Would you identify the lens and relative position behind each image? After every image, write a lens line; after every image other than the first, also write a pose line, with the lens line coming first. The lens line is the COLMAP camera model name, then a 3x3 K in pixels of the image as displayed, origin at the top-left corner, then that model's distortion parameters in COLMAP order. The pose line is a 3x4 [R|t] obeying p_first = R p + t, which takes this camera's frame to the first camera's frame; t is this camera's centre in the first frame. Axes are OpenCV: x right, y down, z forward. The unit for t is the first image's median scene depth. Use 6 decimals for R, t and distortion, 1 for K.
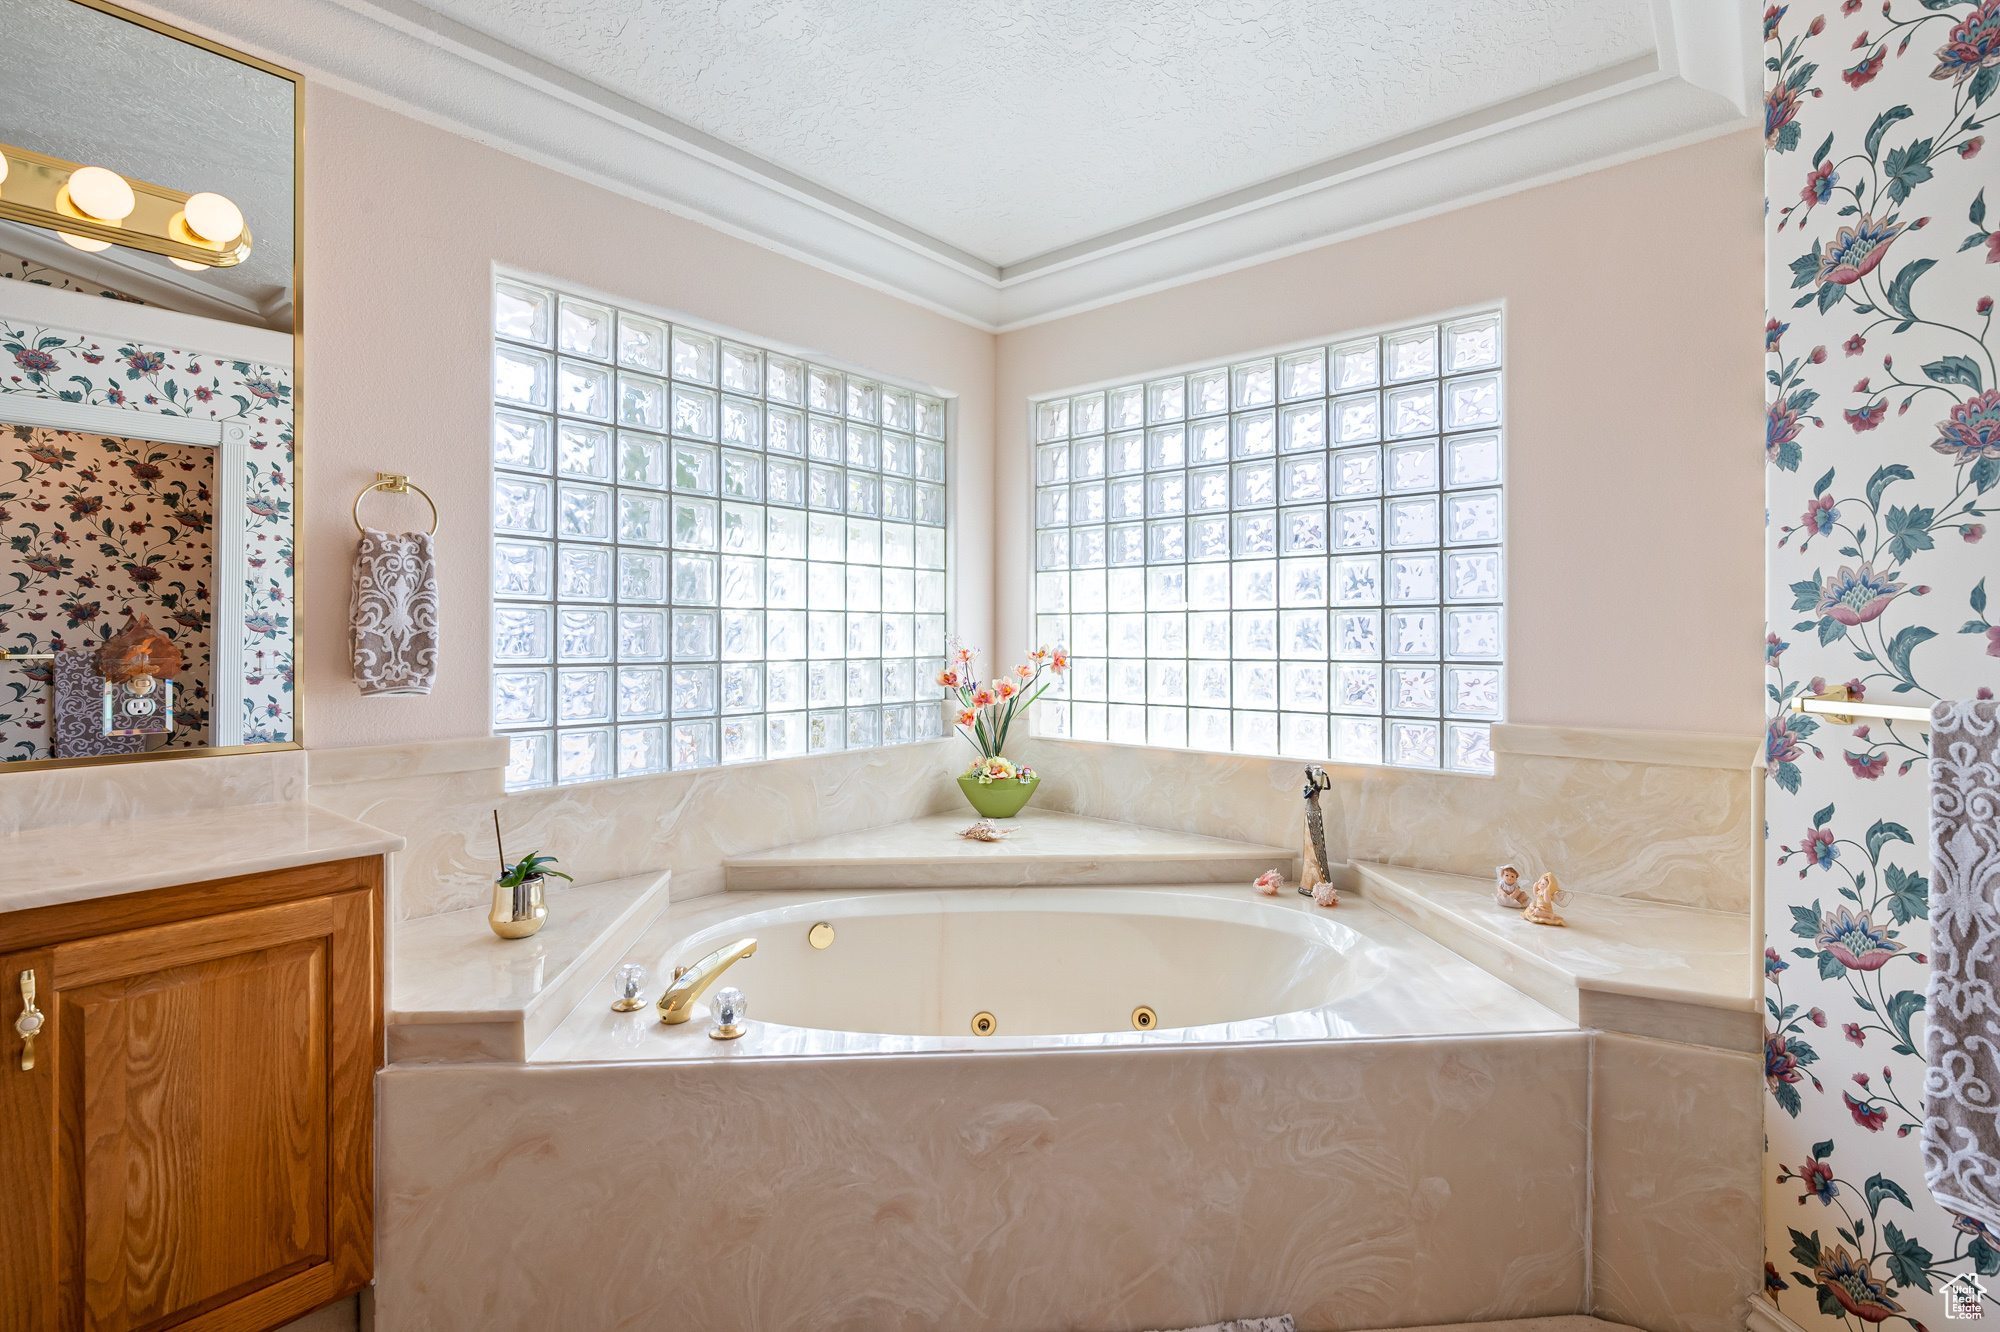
lens RADIAL K [[935.6, 0, 999.1], [0, 935.6, 616.1], [0, 0, 1]] dist [0.000766, -0.000935]
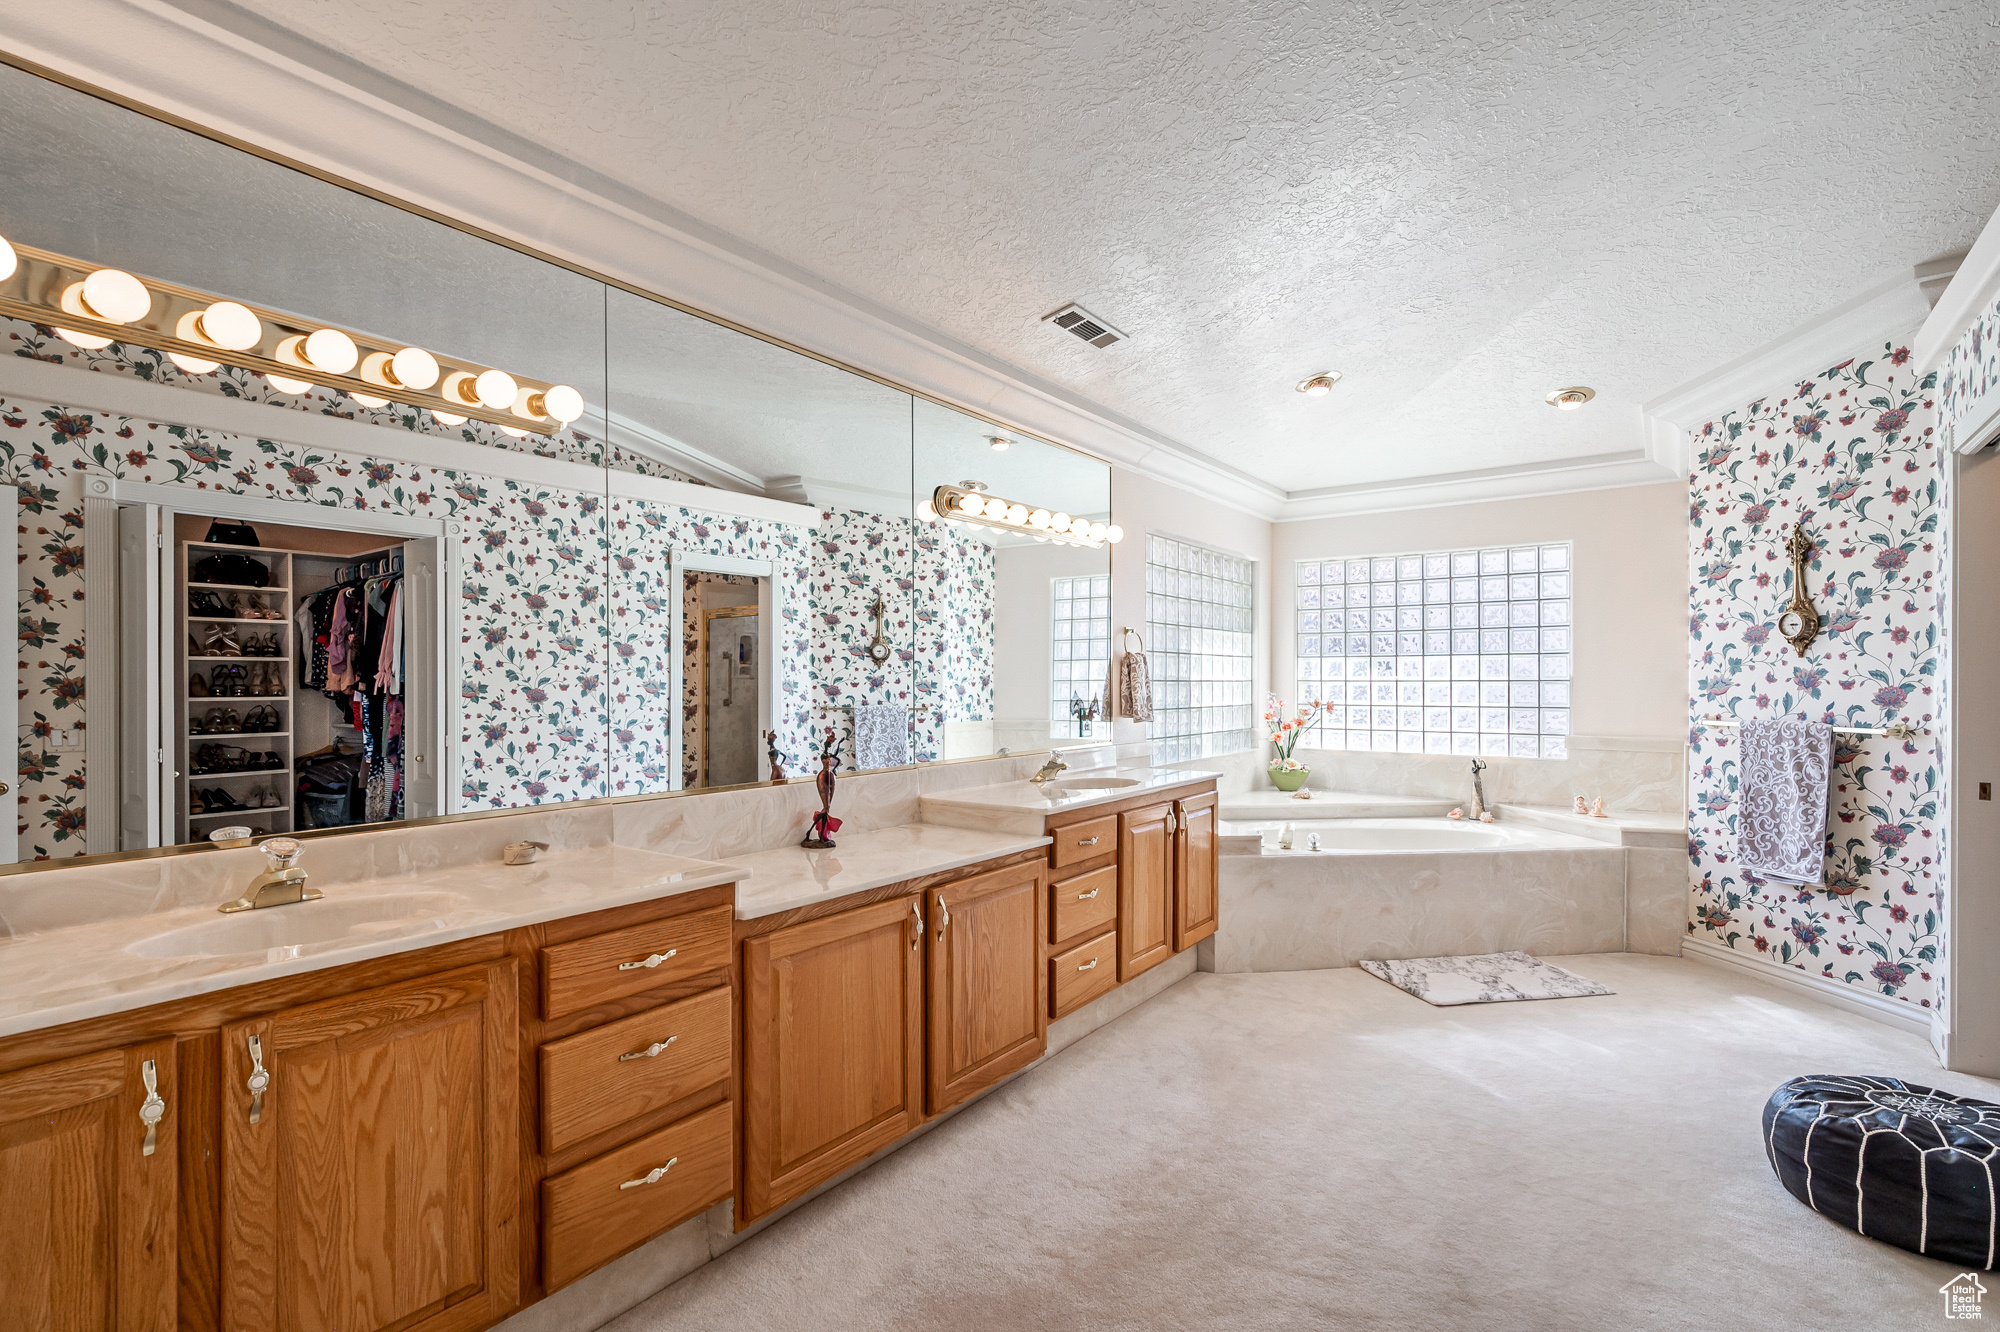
lens RADIAL K [[932.9, 0, 1000.0], [0, 932.9, 666.0], [0, 0, 1]] dist [-0.002166, -0.000599]
pose [[0.997847, -0.003698, 0.065485, -1.343479], [0.003109, 0.999954, 0.009089, -0.102015], [-0.065516, -0.008866, 0.997812, -1.555701]]
